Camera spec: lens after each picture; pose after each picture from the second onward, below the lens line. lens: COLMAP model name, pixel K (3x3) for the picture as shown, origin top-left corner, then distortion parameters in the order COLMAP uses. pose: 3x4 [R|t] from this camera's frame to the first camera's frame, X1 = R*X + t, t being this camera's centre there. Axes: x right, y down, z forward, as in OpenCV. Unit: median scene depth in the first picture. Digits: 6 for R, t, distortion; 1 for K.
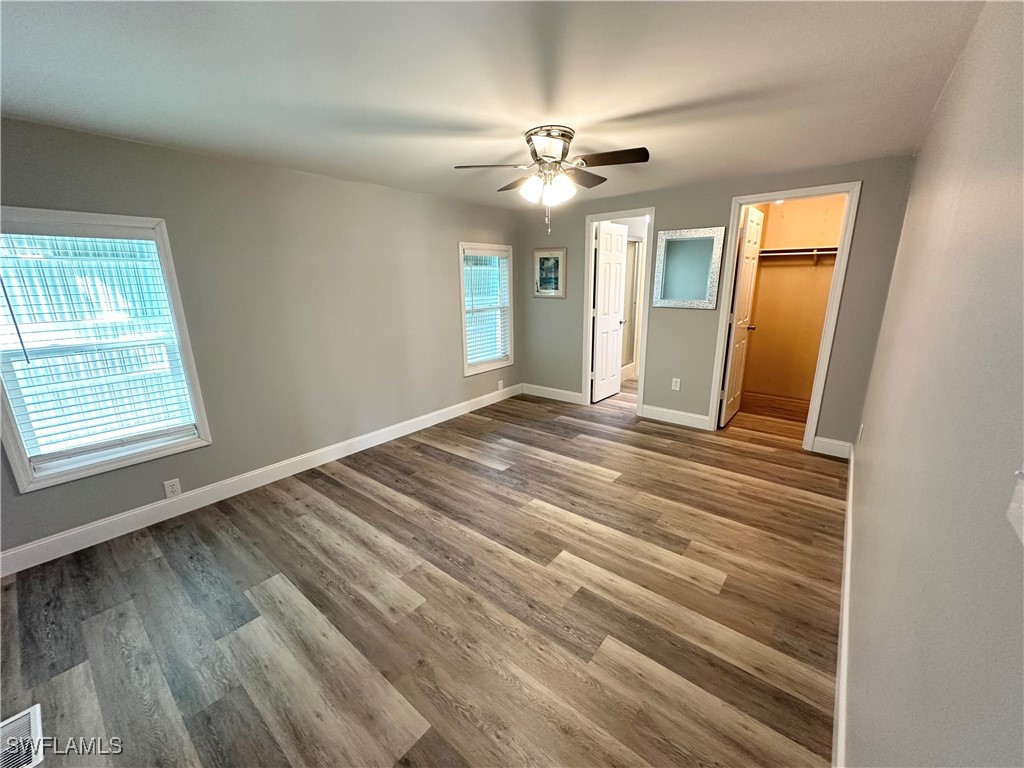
lens RADIAL K [[415.6, 0, 512.0], [0, 415.6, 384.0], [0, 0, 1]] dist [0.000314, 0.000000]
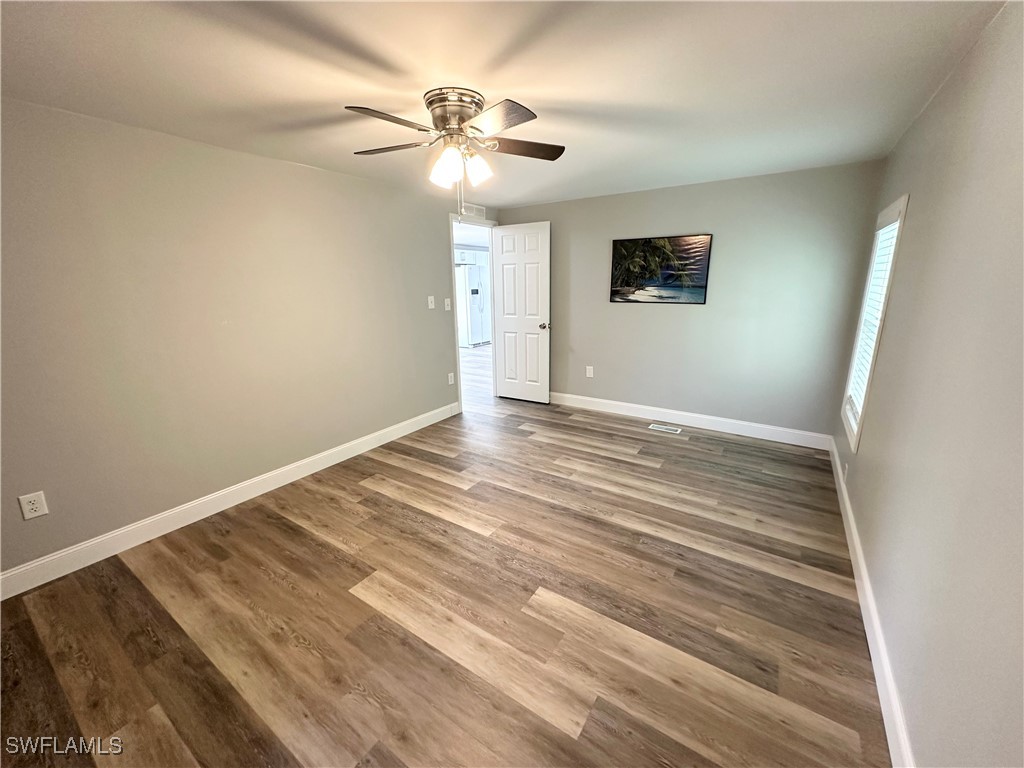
lens RADIAL K [[415.6, 0, 512.0], [0, 415.6, 384.0], [0, 0, 1]] dist [0.000314, 0.000000]
pose [[-0.994799, 0.053133, -0.086900, 0.065728], [0.005130, 0.878214, 0.478240, -0.413197], [0.101728, 0.475307, -0.873919, 1.642621]]
